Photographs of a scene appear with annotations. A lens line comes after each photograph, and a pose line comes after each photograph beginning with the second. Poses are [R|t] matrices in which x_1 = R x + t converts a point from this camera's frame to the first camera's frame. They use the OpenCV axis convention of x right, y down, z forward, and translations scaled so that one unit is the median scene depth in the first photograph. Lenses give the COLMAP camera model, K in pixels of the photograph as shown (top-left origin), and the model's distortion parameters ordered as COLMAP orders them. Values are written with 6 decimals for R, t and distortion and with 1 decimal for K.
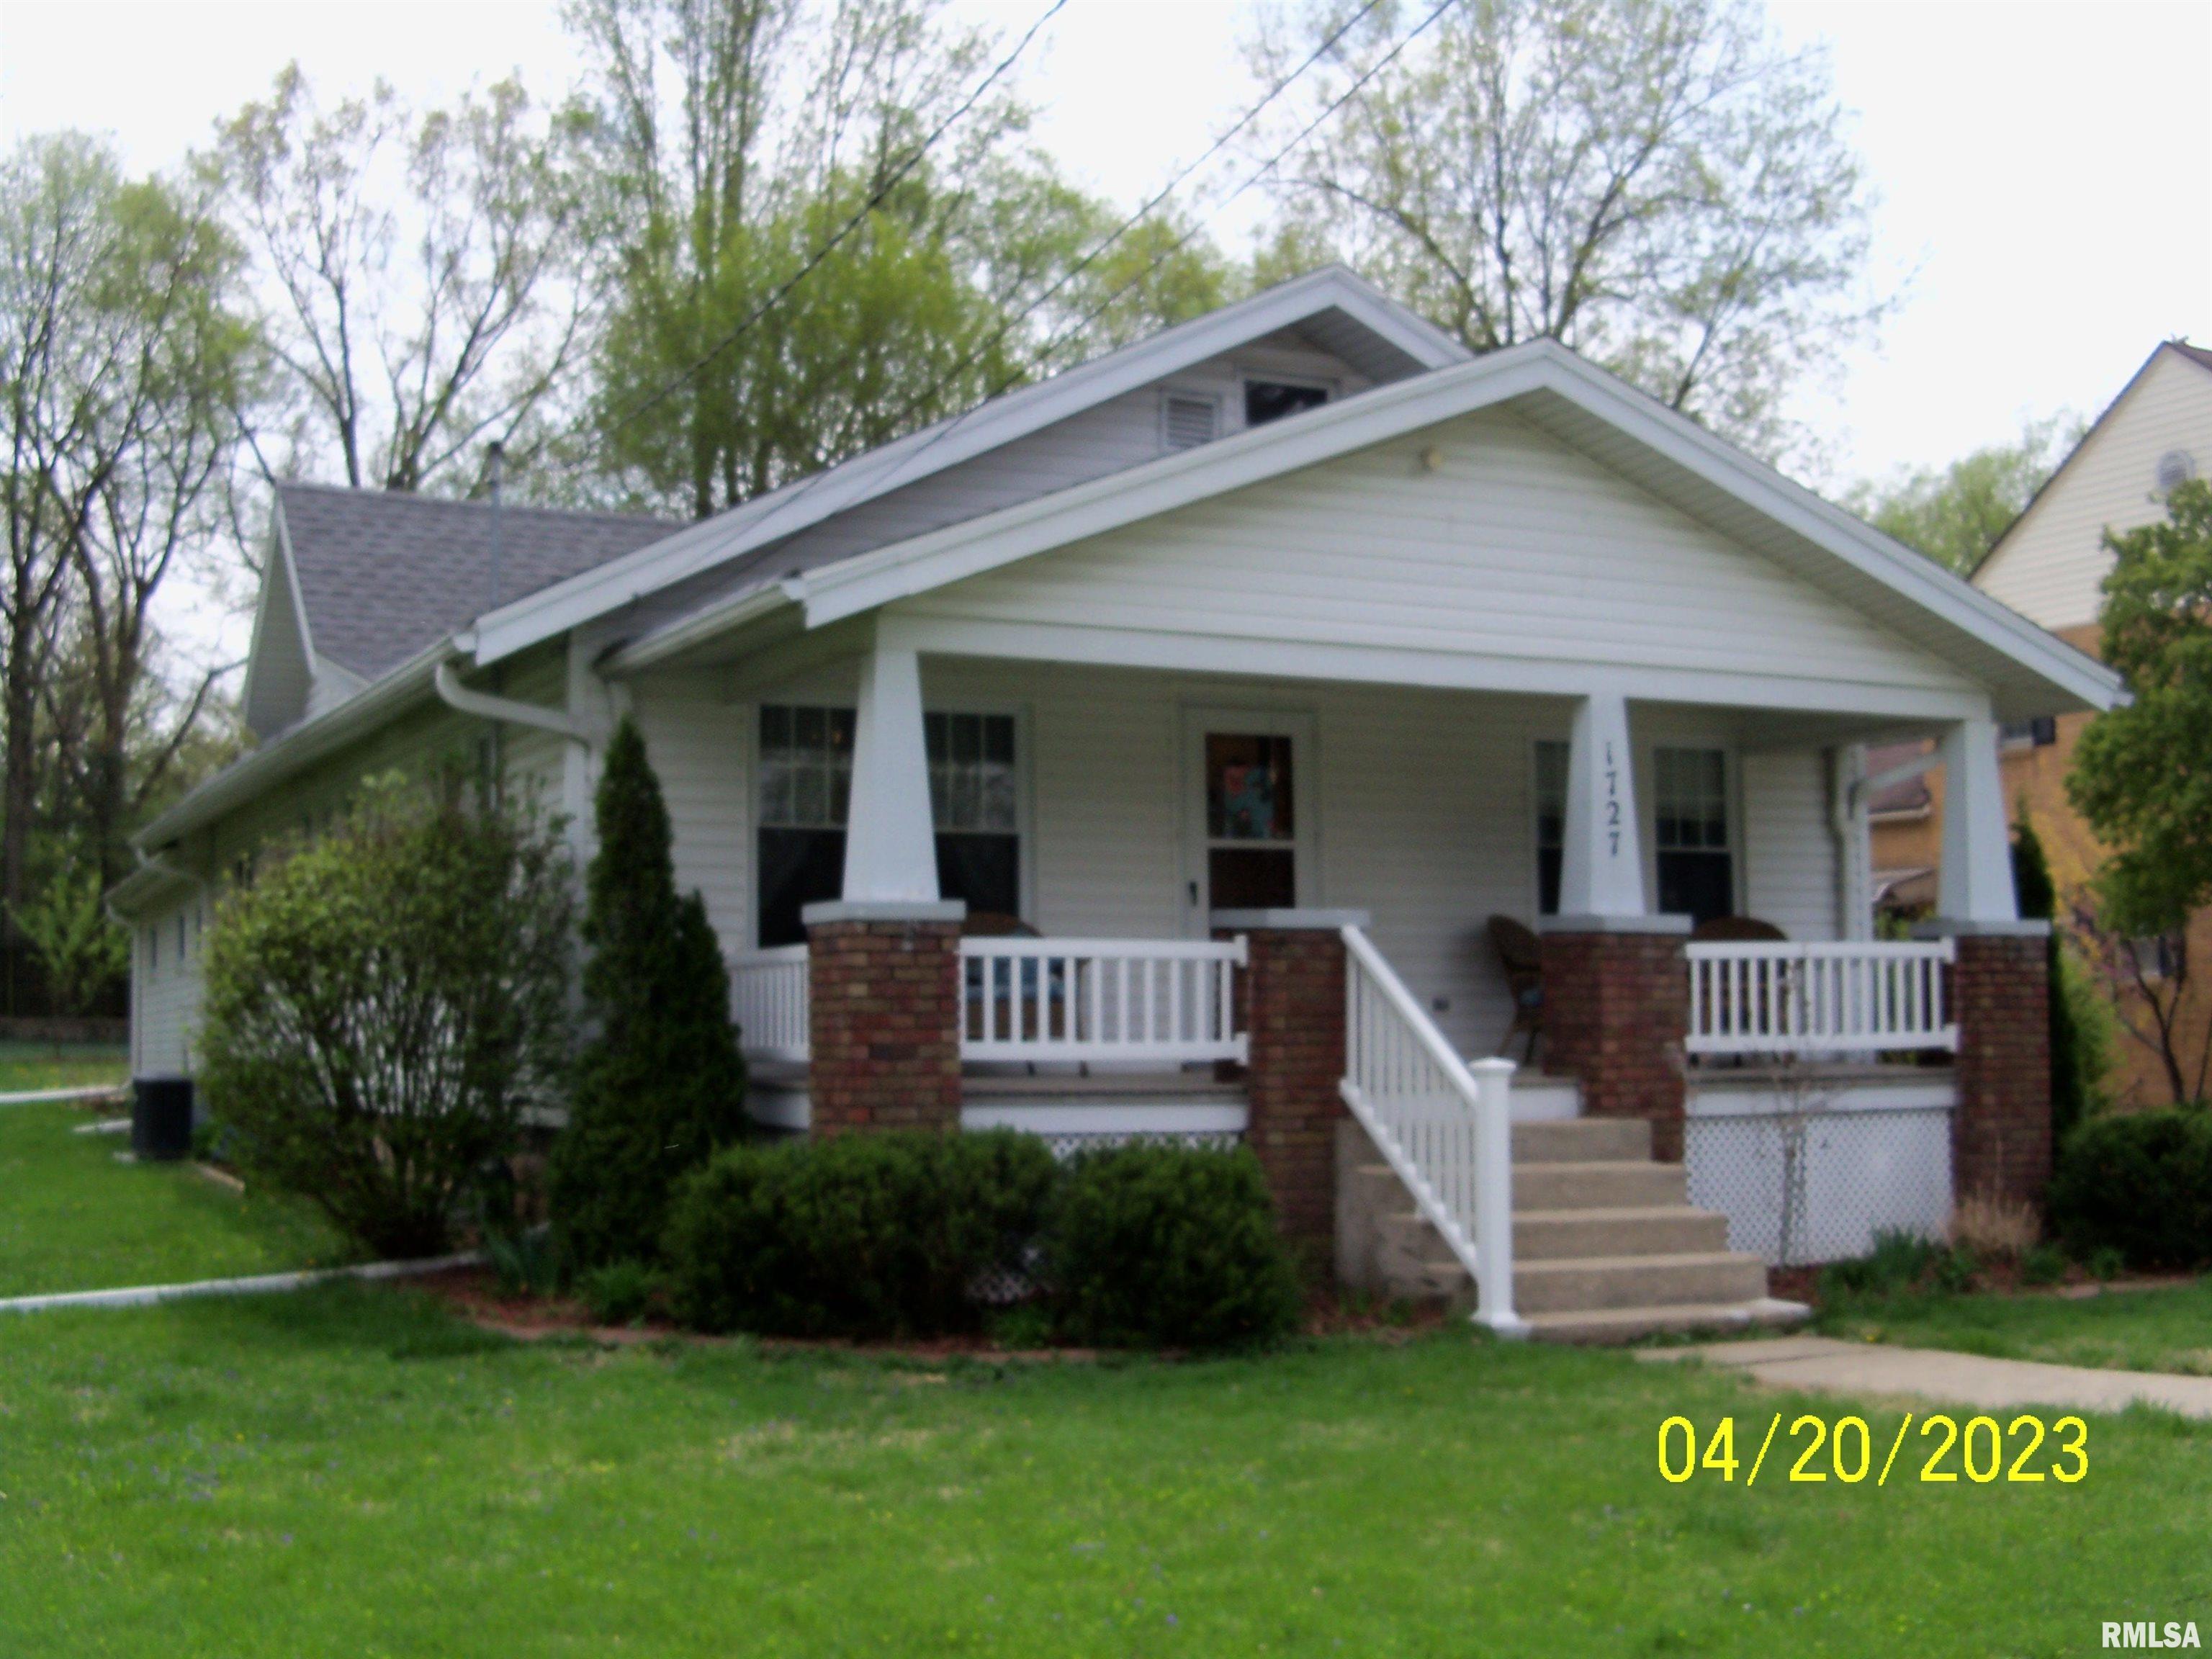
lens RADIAL K [[2698.6, 0, 1106.0], [0, 2698.6, 829.5], [0, 0, 1]] dist [-0.137622, -0.004798]
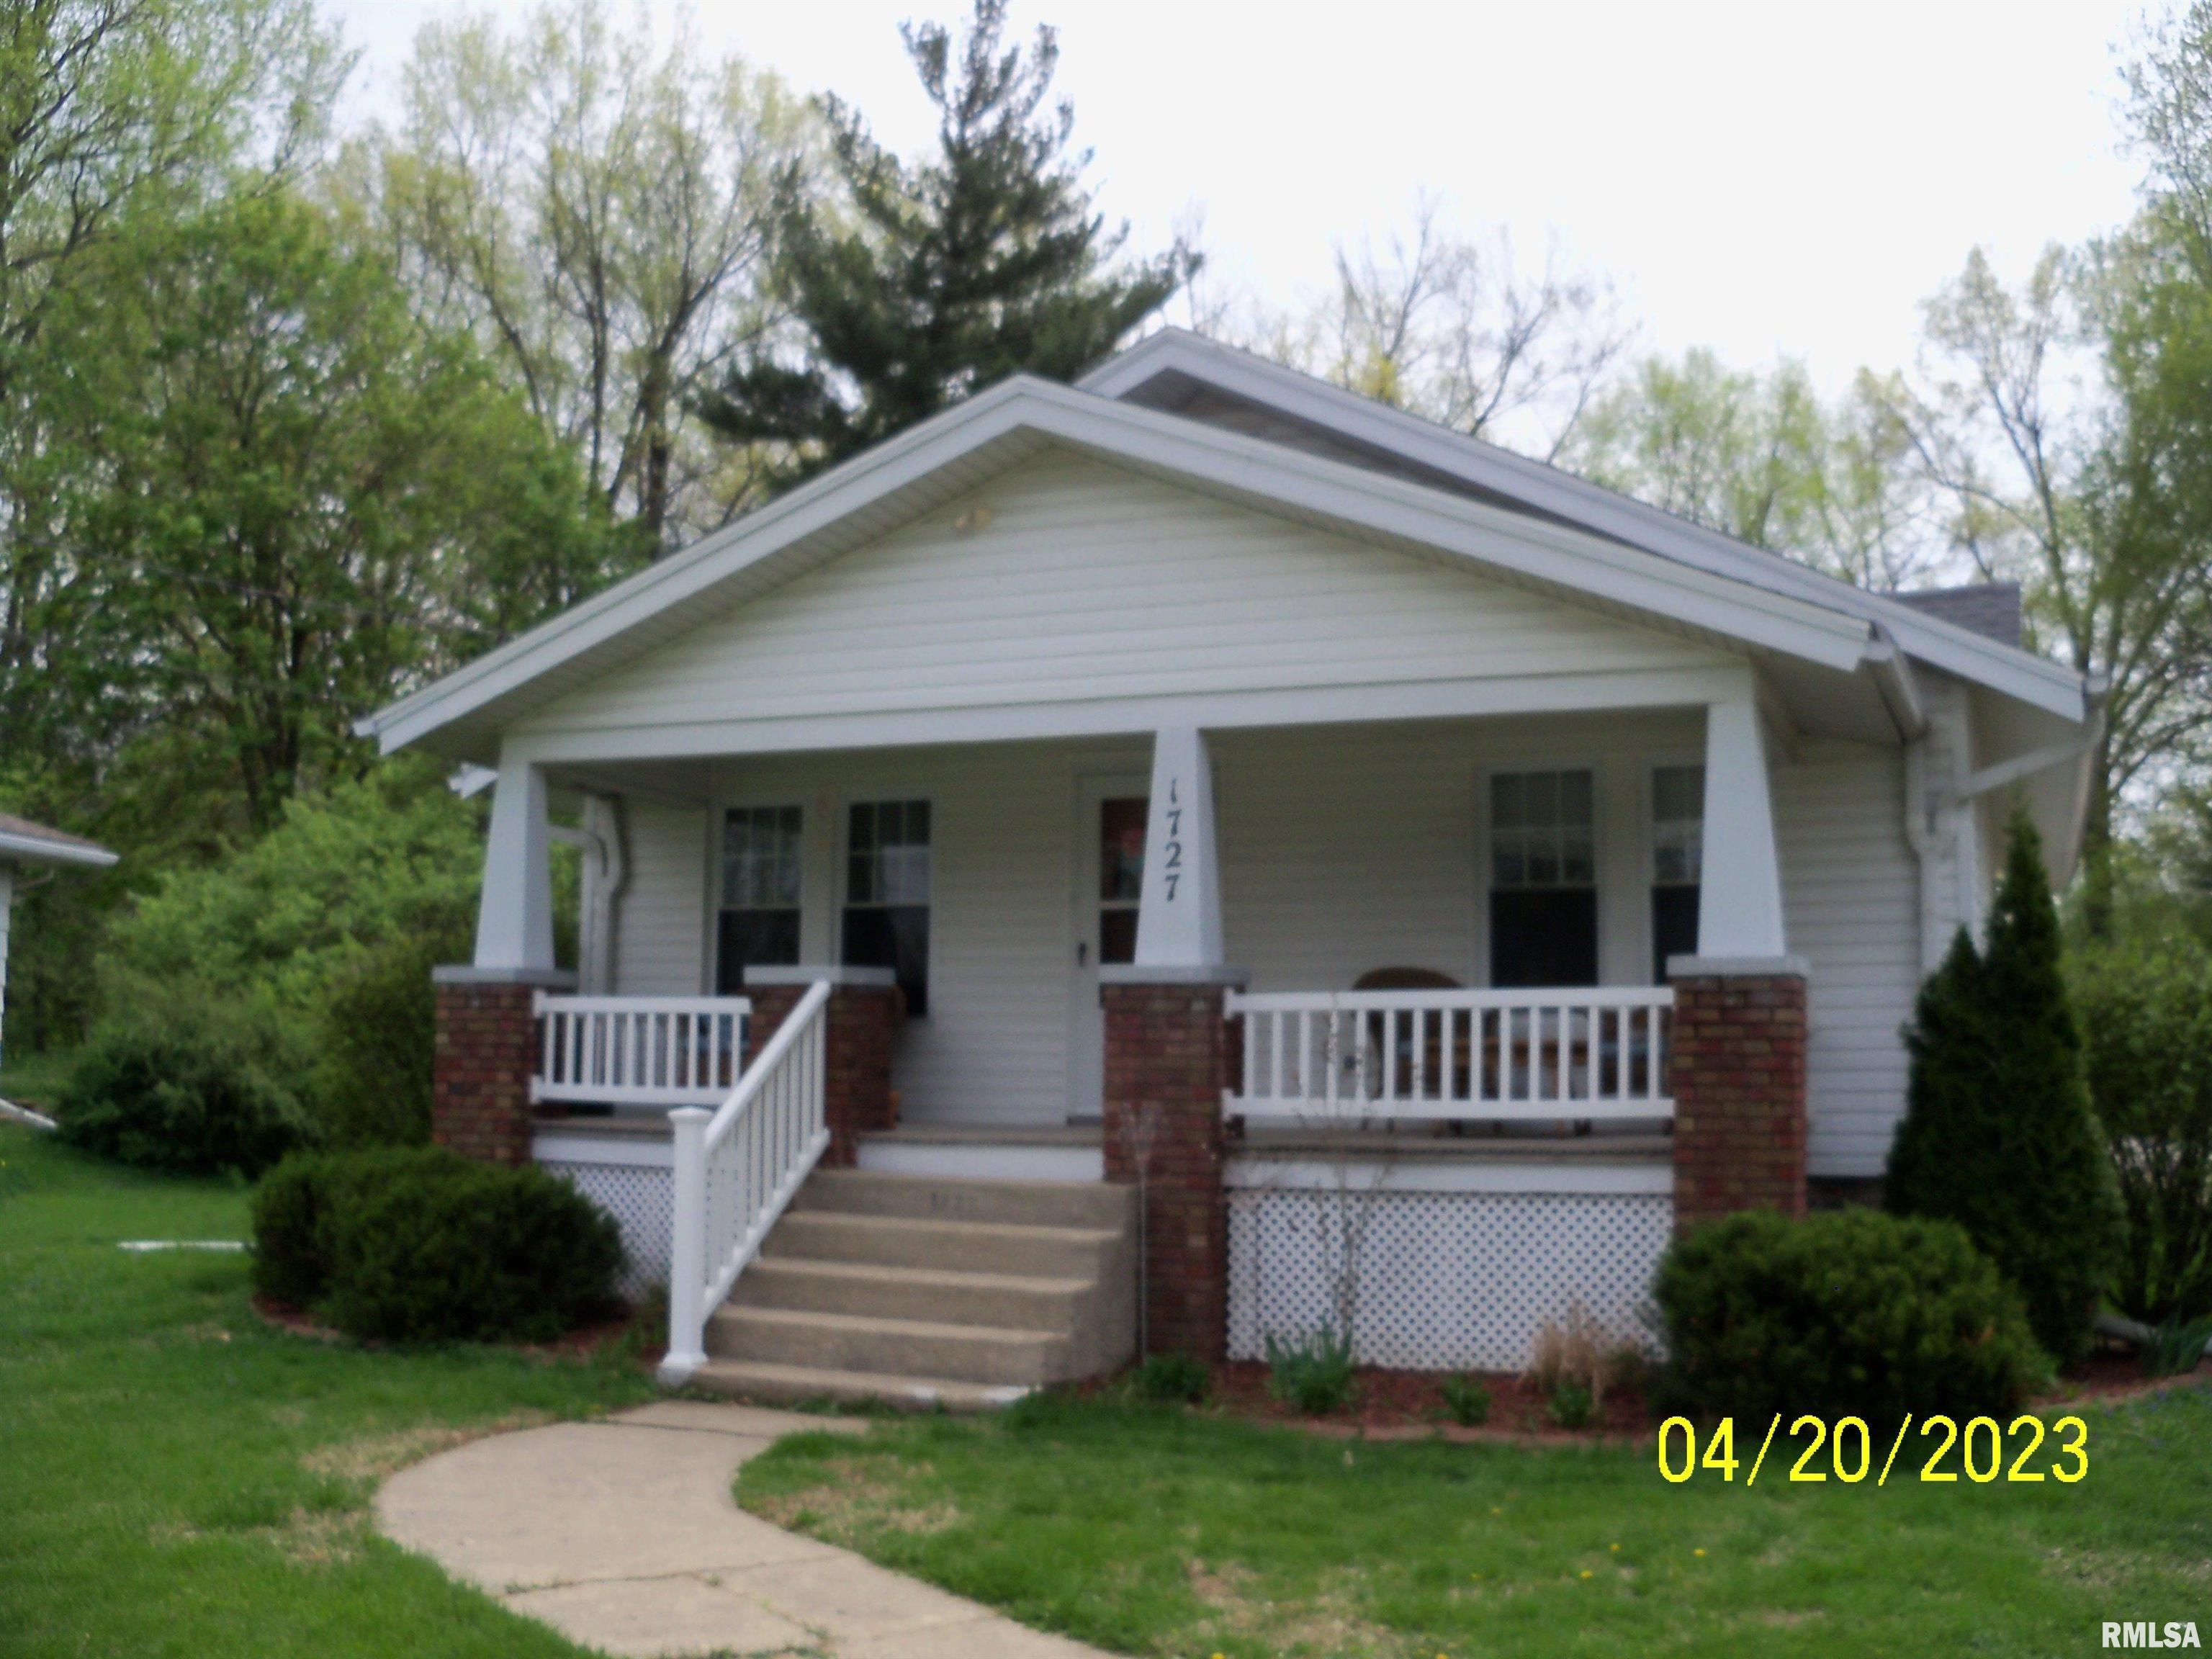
lens RADIAL K [[2243.0, 0, 1152.8], [0, 2243.0, 829.1], [0, 0, 1]] dist [-0.212025, 0.233718]
pose [[0.662945, -0.072355, -0.745164, 0.732141], [0.040005, 0.997321, -0.061249, 0.031045], [0.747599, 0.010794, 0.664063, 0.461546]]
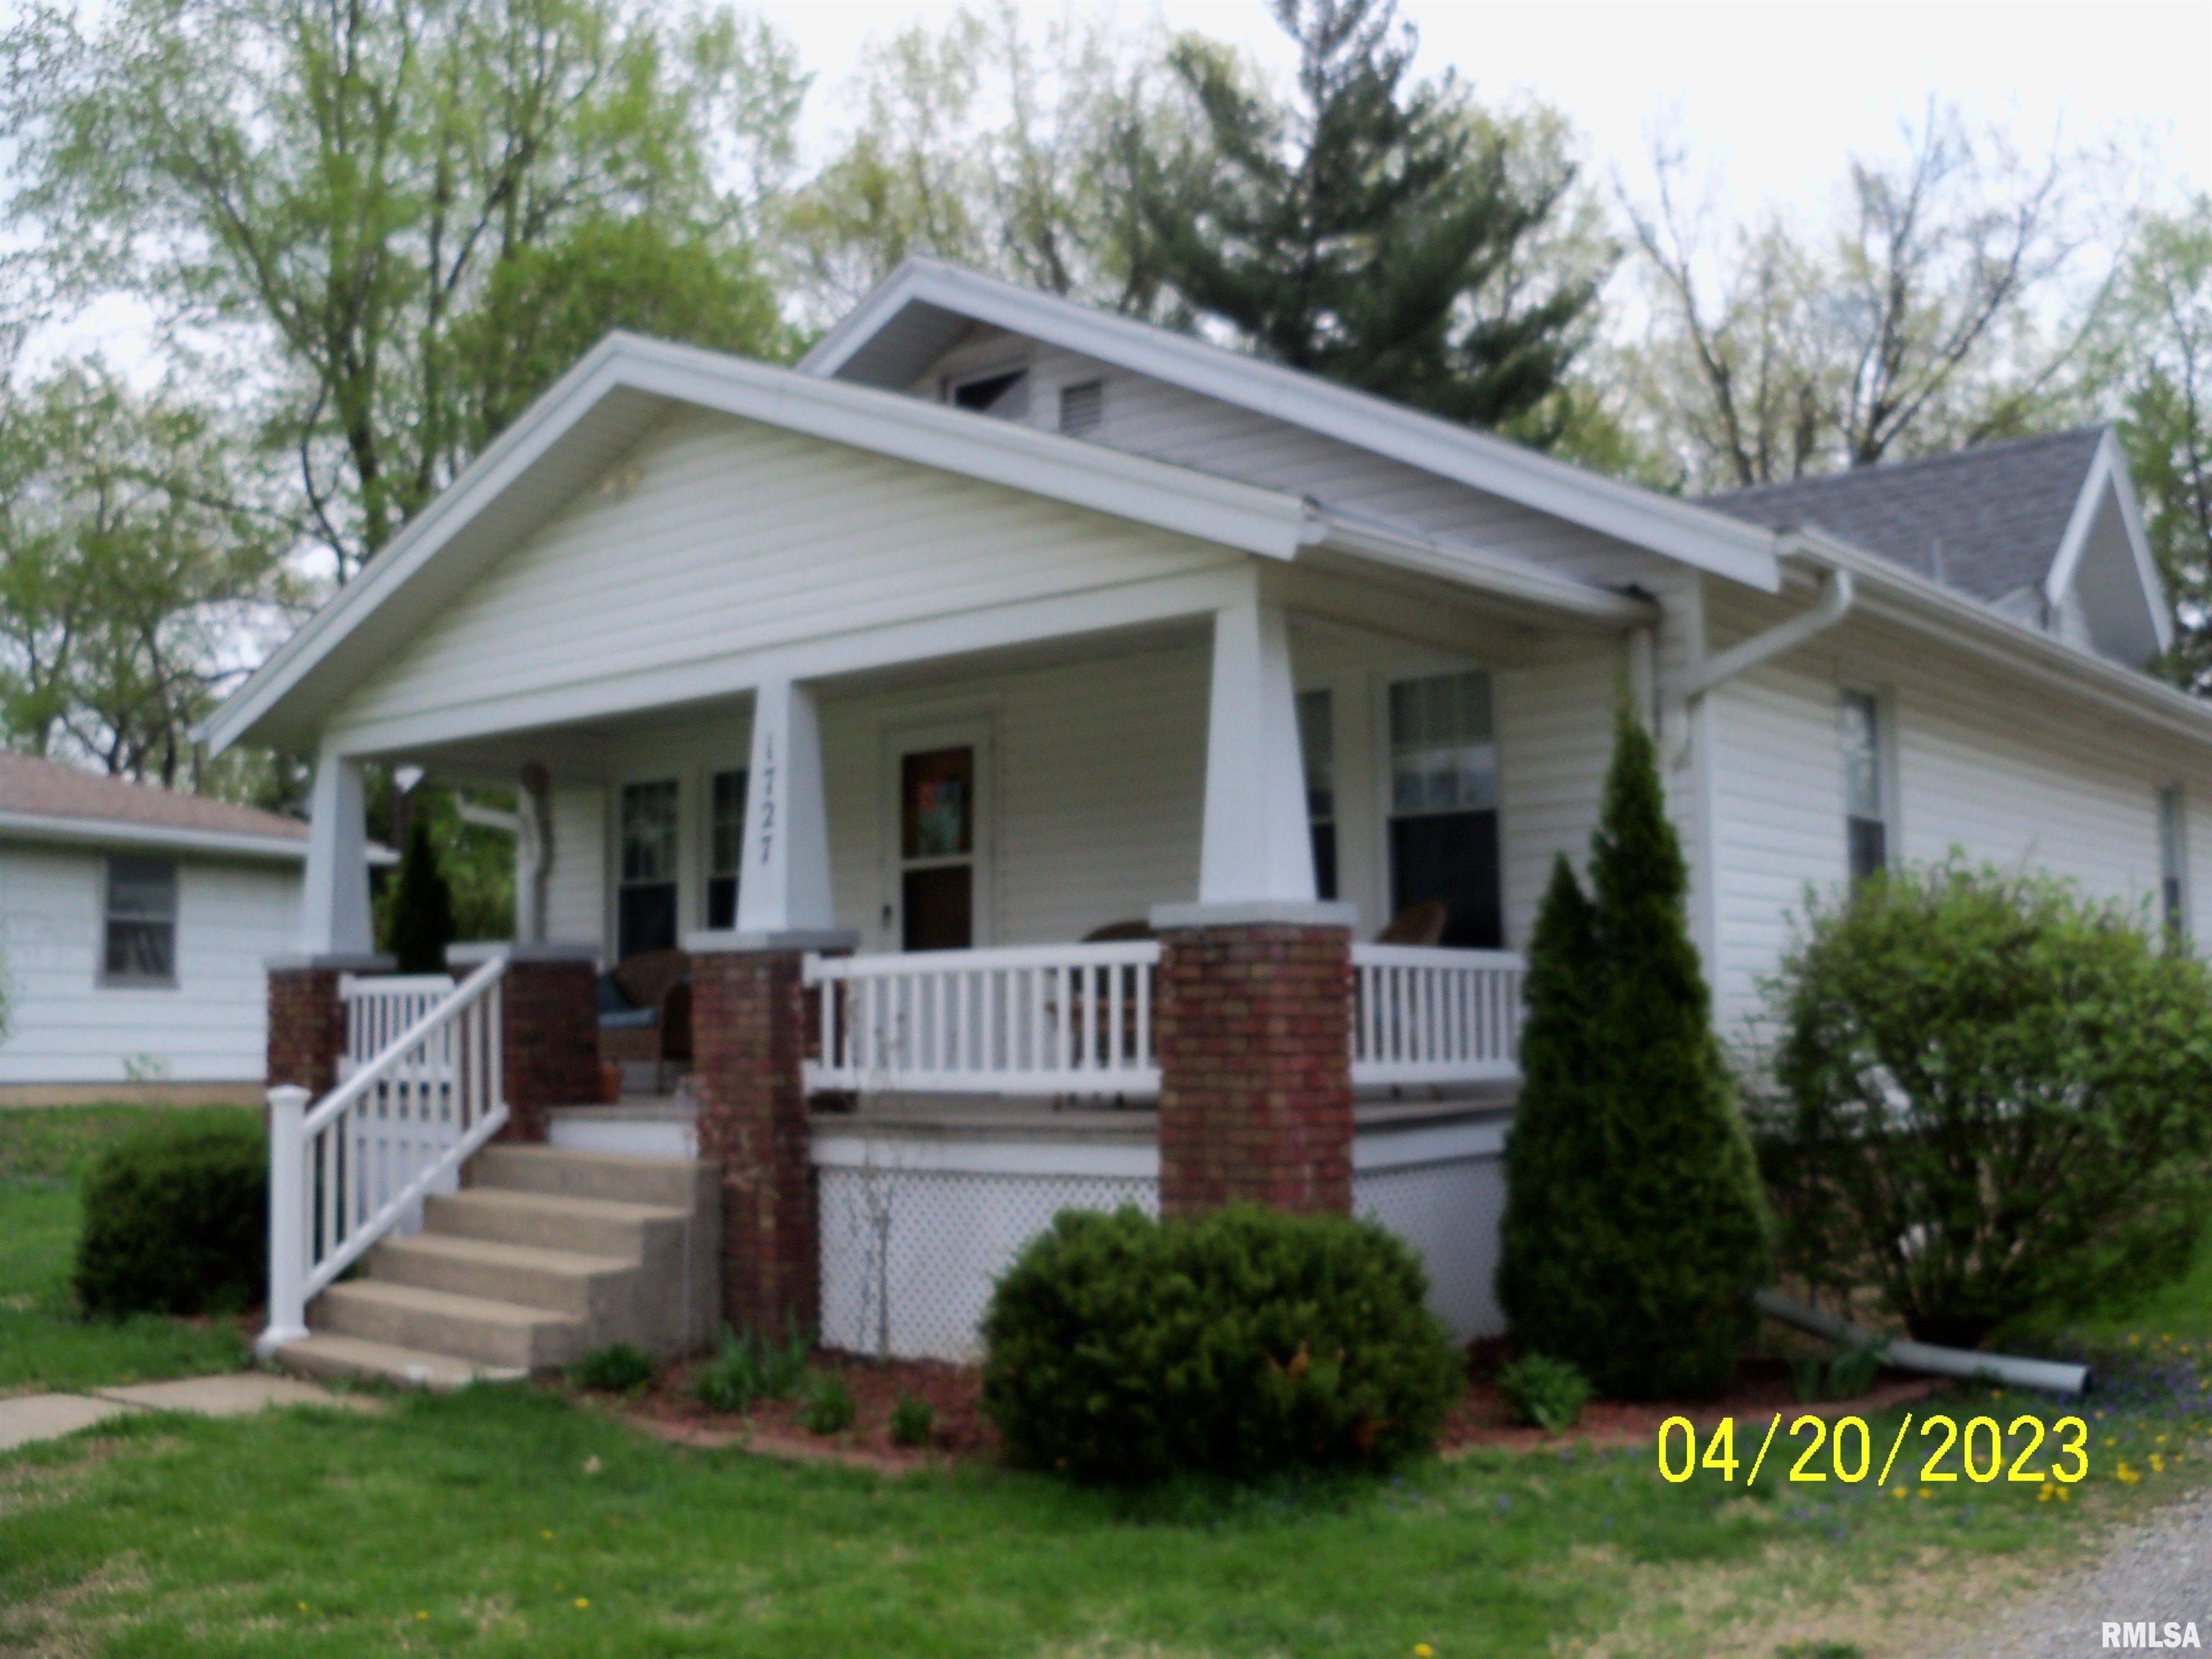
lens RADIAL K [[2243.0, 0, 1152.8], [0, 2243.0, 829.1], [0, 0, 1]] dist [-0.212025, 0.233718]
pose [[0.410313, -0.082786, -0.908179, 0.869864], [0.078706, 0.995370, -0.055175, 0.046989], [0.908542, -0.048840, 0.414929, 0.779233]]
